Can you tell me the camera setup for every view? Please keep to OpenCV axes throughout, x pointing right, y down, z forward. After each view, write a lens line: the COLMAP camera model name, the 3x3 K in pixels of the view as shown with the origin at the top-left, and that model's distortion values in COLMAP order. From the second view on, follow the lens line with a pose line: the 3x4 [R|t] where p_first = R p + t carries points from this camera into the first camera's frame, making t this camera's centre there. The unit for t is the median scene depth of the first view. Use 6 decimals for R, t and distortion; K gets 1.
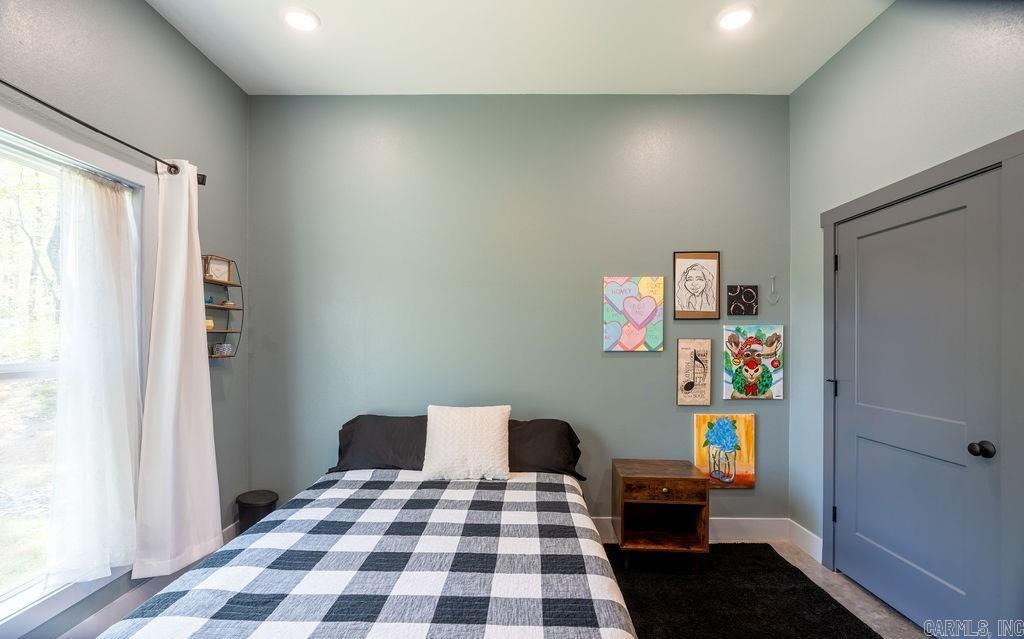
lens RADIAL K [[460.3, 0, 515.2], [0, 460.3, 339.4], [0, 0, 1]] dist [-0.011776, 0.003865]
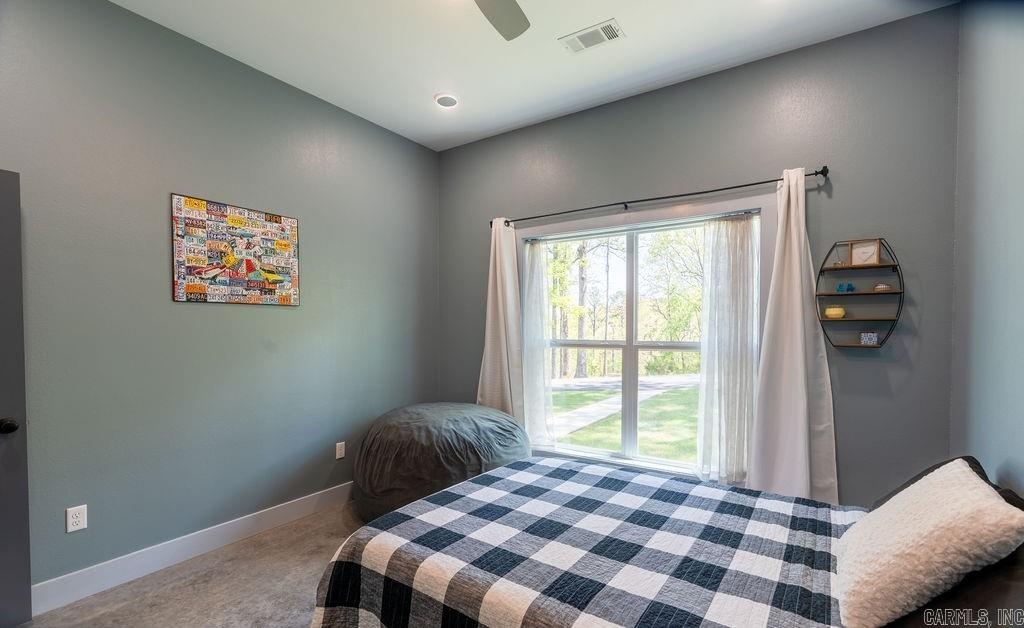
lens RADIAL K [[458.7, 0, 508.9], [0, 458.7, 337.7], [0, 0, 1]] dist [-0.008139, 0.001203]
pose [[-0.553709, 0.016400, -0.832549, 0.462603], [-0.002057, 0.999776, 0.021062, 0.001673], [0.832708, 0.013375, -0.553551, 0.808299]]
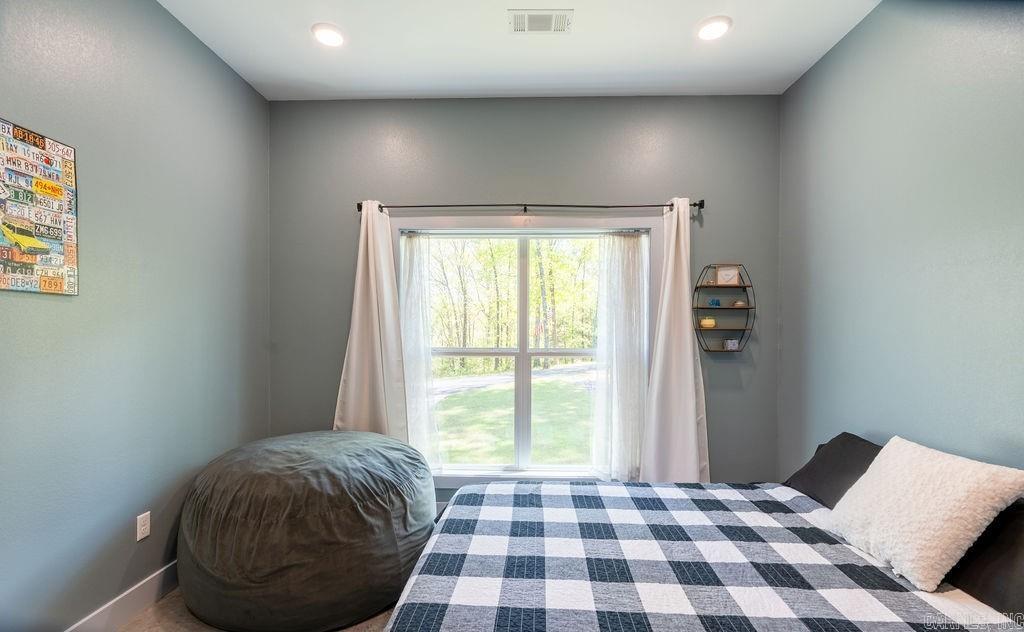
lens RADIAL K [[460.3, 0, 510.2], [0, 460.3, 339.1], [0, 0, 1]] dist [-0.011776, 0.003865]
pose [[-0.027308, 0.009317, -0.999584, 0.455165], [-0.006458, 0.999934, 0.009497, 0.000849], [0.999606, 0.006714, -0.027246, 0.433688]]
